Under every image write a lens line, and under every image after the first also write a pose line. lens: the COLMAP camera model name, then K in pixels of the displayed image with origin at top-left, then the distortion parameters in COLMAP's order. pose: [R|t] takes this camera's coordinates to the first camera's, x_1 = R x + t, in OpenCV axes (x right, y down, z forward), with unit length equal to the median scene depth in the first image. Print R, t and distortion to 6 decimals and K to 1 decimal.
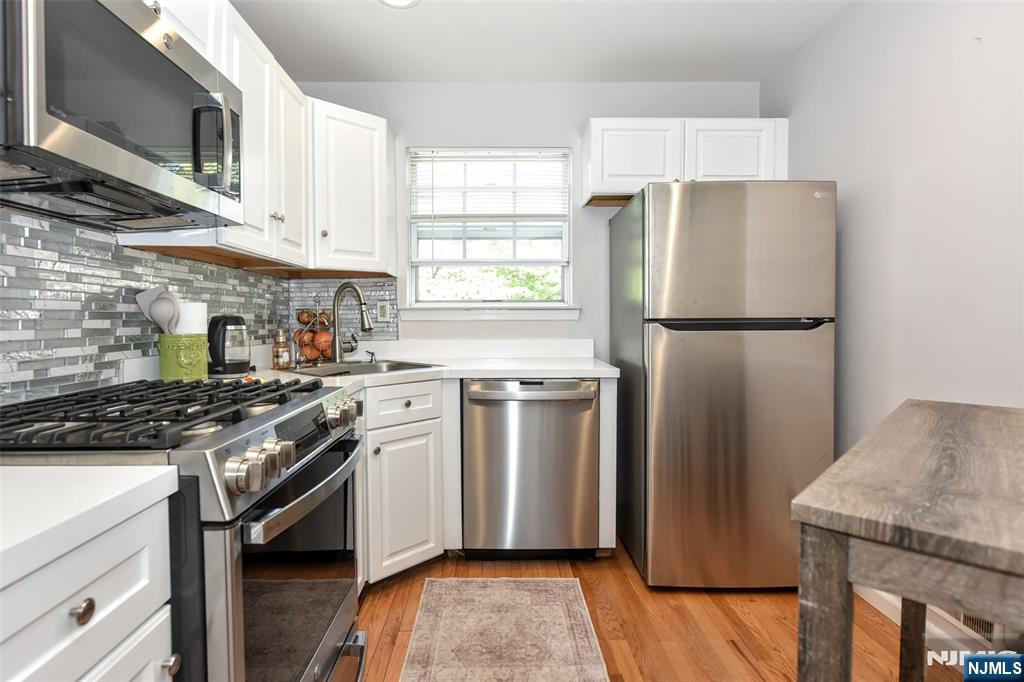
lens RADIAL K [[537.7, 0, 509.6], [0, 537.7, 336.0], [0, 0, 1]] dist [0.001245, -0.000281]
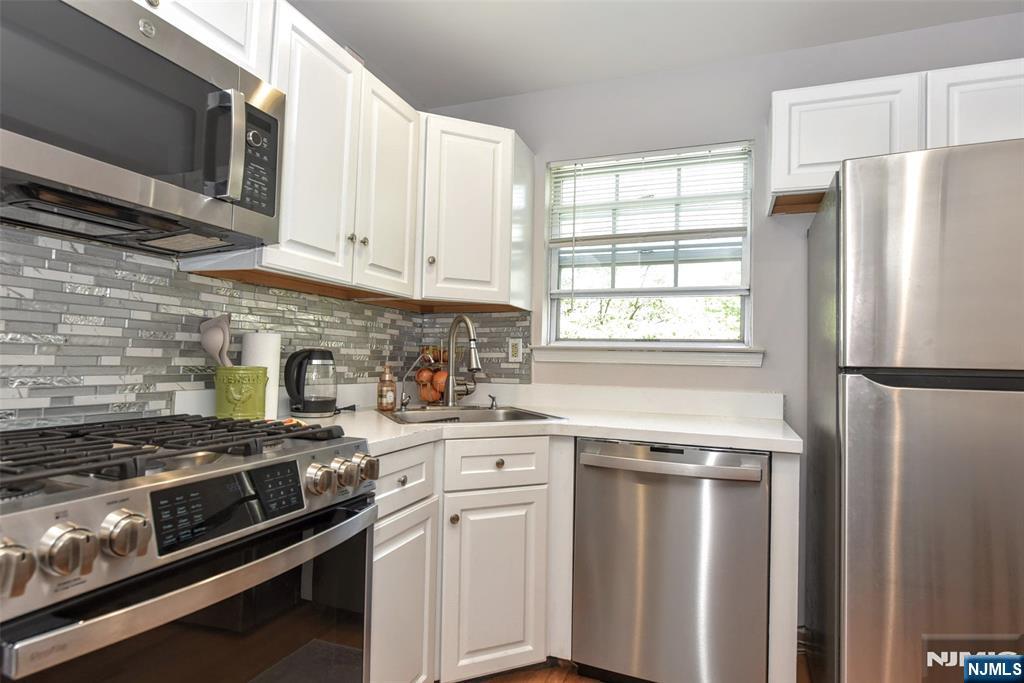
lens RADIAL K [[557.0, 0, 511.8], [0, 557.0, 344.7], [0, 0, 1]] dist [-0.004232, -0.000820]
pose [[0.924110, 0.015746, -0.381801, 0.130194], [-0.040799, 0.997505, -0.057611, -0.003360], [0.379941, 0.068816, 0.922447, 0.208865]]
